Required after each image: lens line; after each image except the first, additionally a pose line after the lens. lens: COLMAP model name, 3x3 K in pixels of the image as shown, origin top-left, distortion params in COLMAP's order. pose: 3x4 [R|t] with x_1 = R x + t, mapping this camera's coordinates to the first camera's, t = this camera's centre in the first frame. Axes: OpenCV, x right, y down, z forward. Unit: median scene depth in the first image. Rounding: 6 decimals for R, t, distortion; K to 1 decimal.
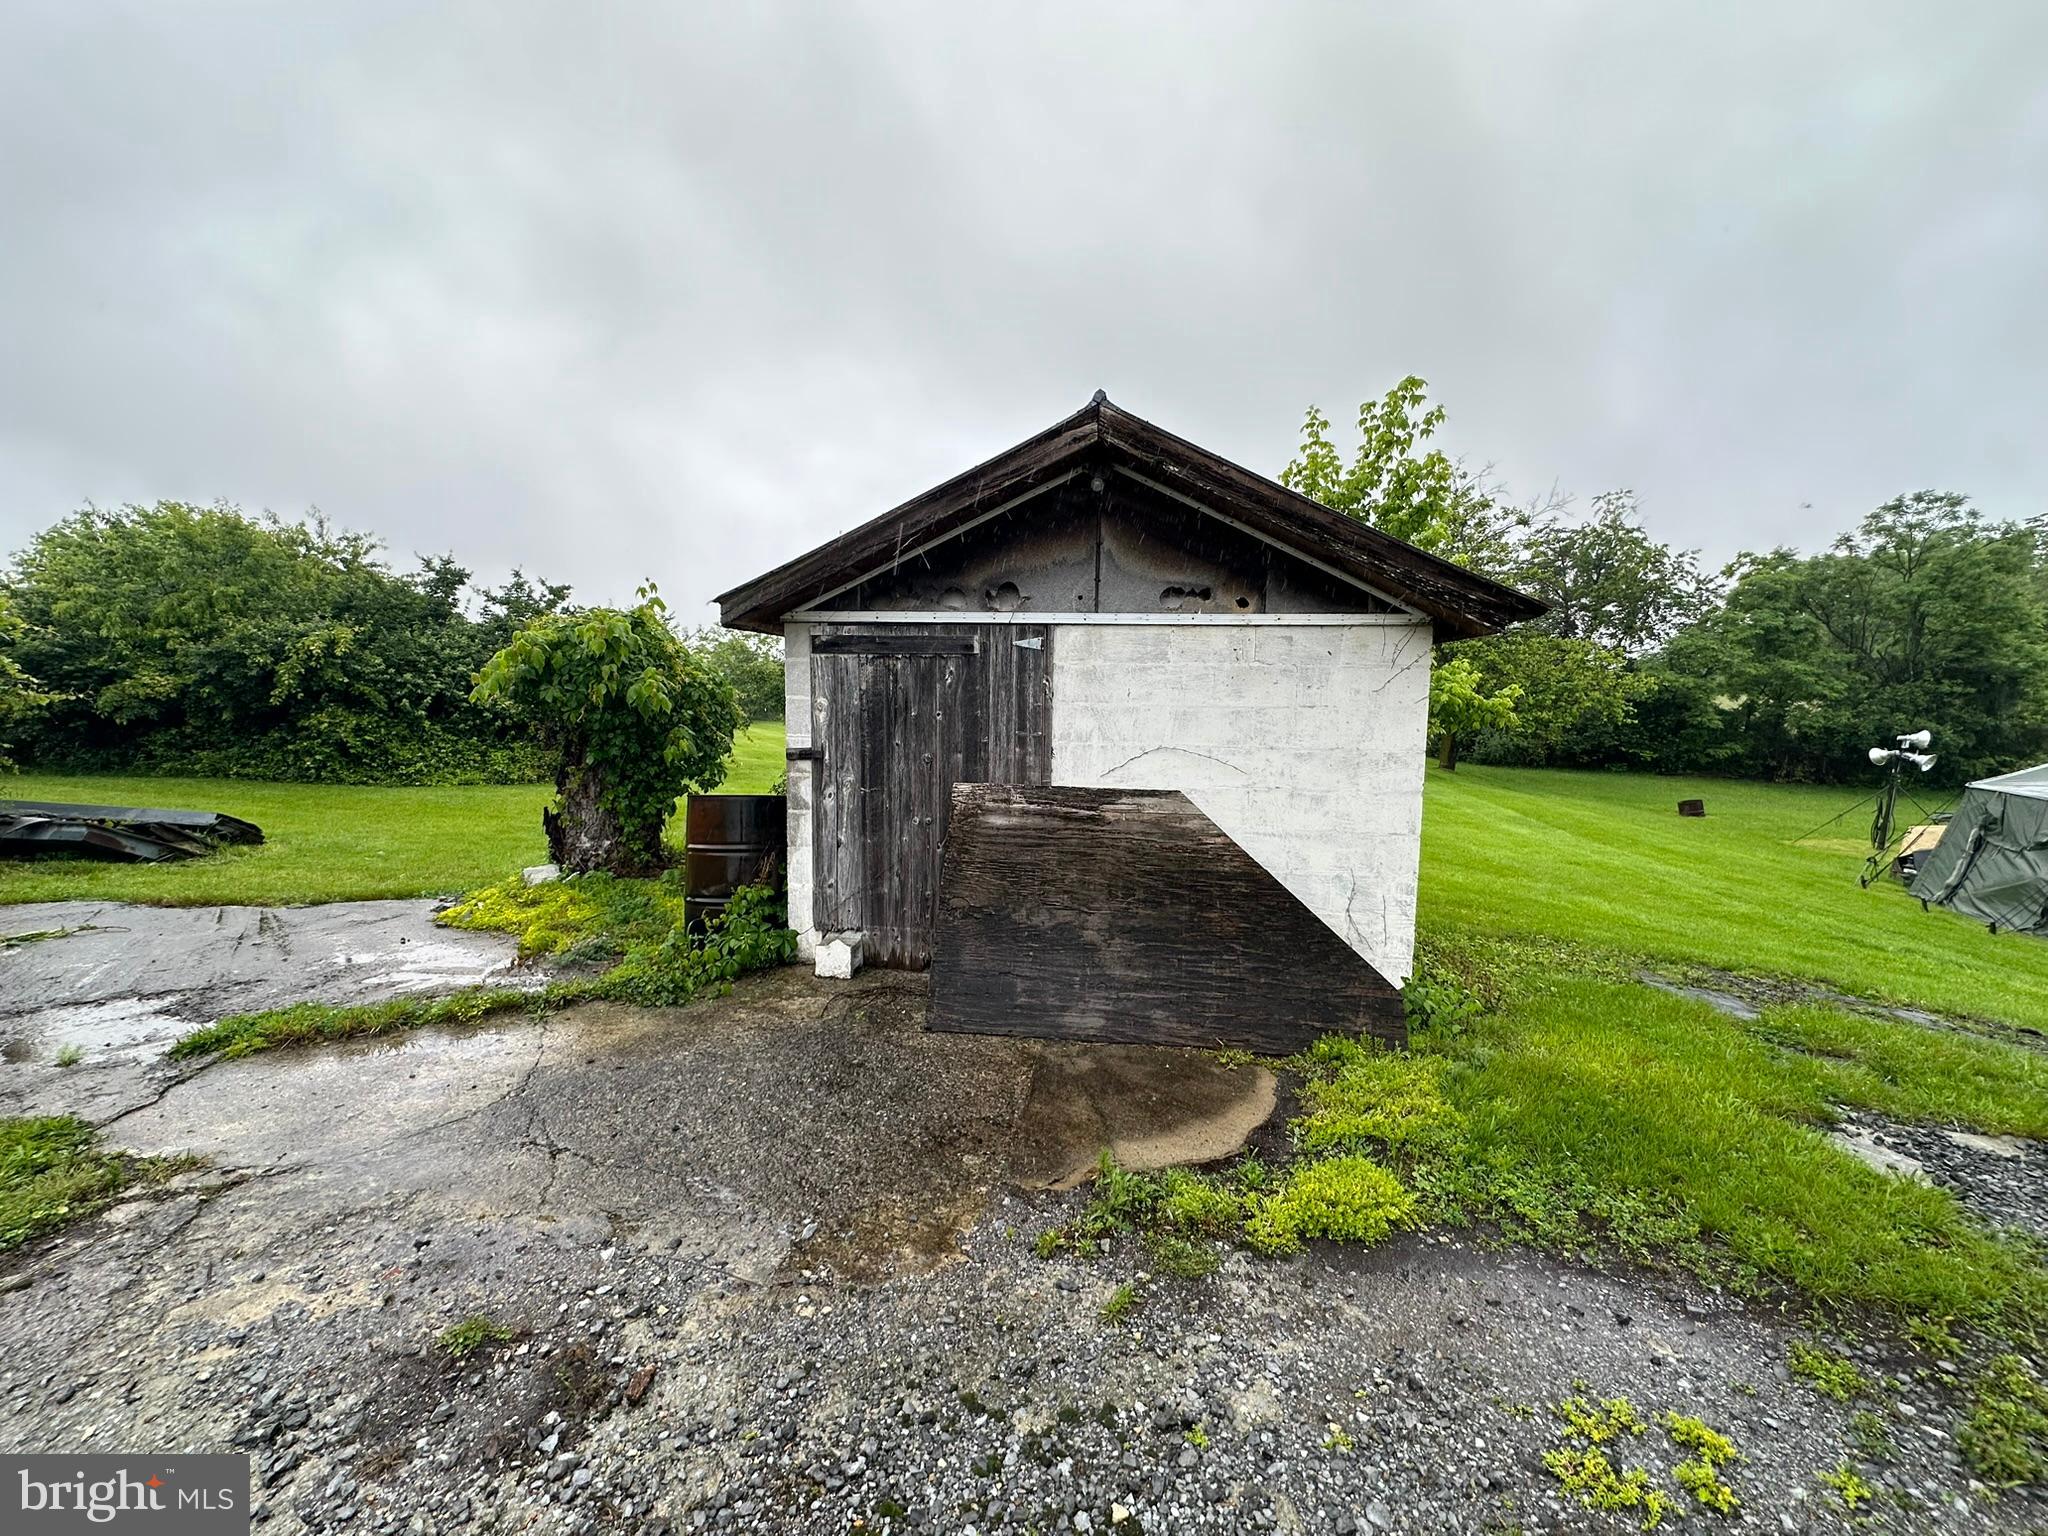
lens RADIAL K [[819.2, 0, 1025.3], [0, 819.2, 769.9], [0, 0, 1]] dist [-0.004409, 0.000624]
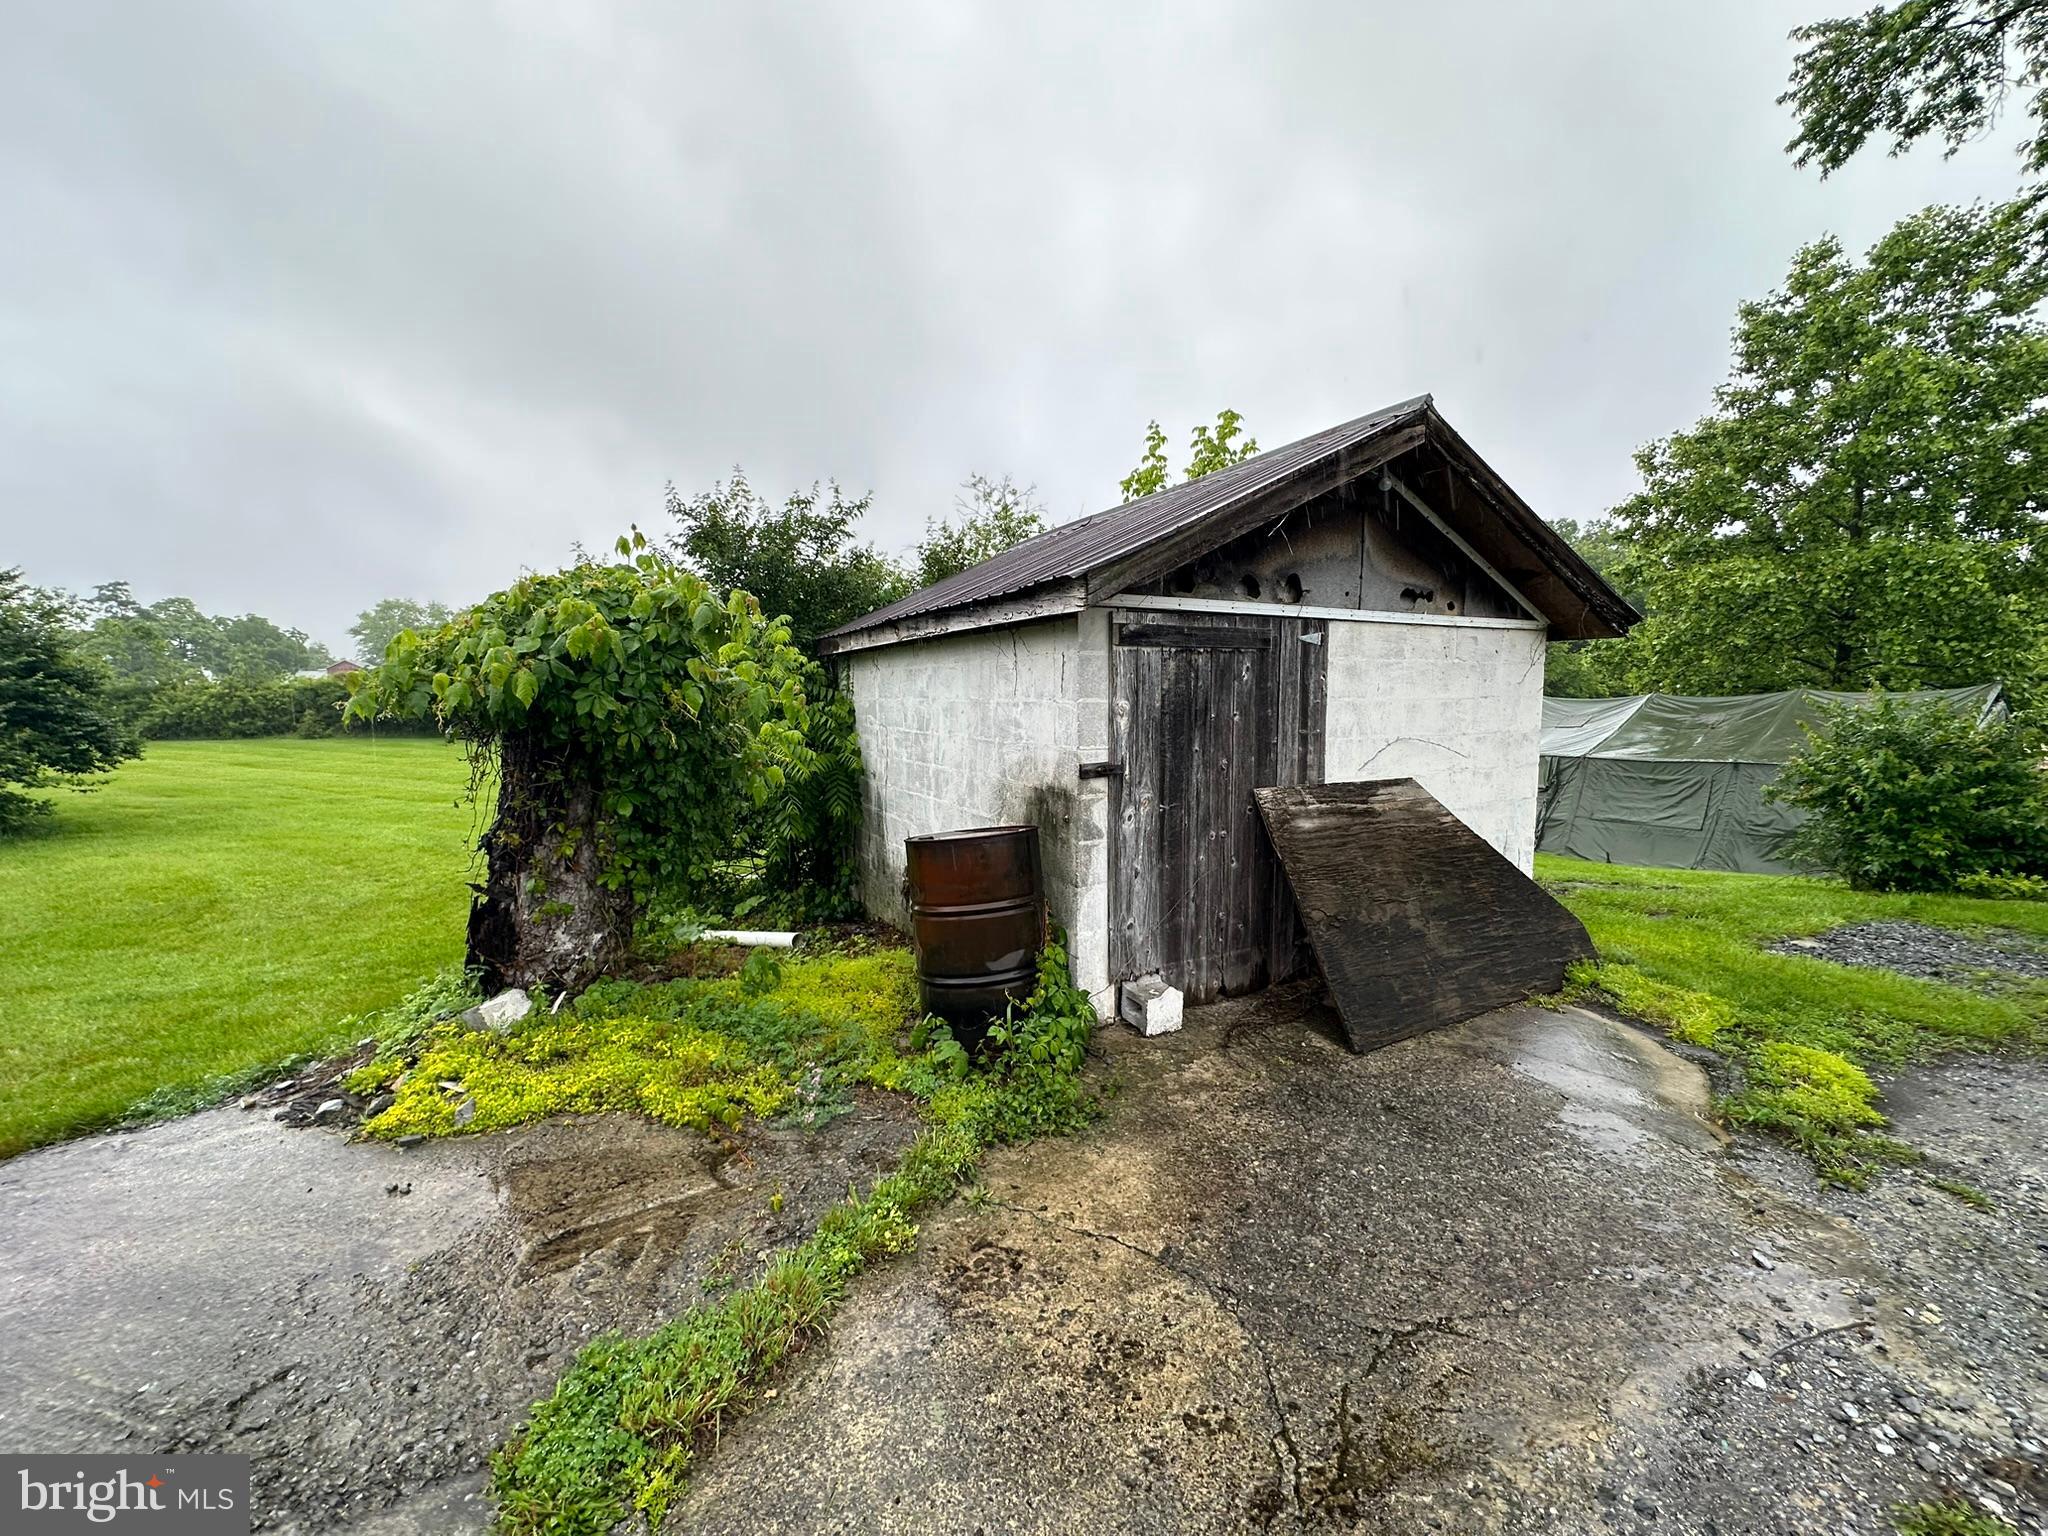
lens RADIAL K [[819.2, 0, 1024.7], [0, 819.2, 769.4], [0, 0, 1]] dist [-0.004409, 0.000624]
pose [[0.818478, -0.073825, 0.569775, -0.820233], [0.069207, 0.997158, 0.029785, -0.051316], [-0.570354, 0.015054, 0.821261, 0.393514]]
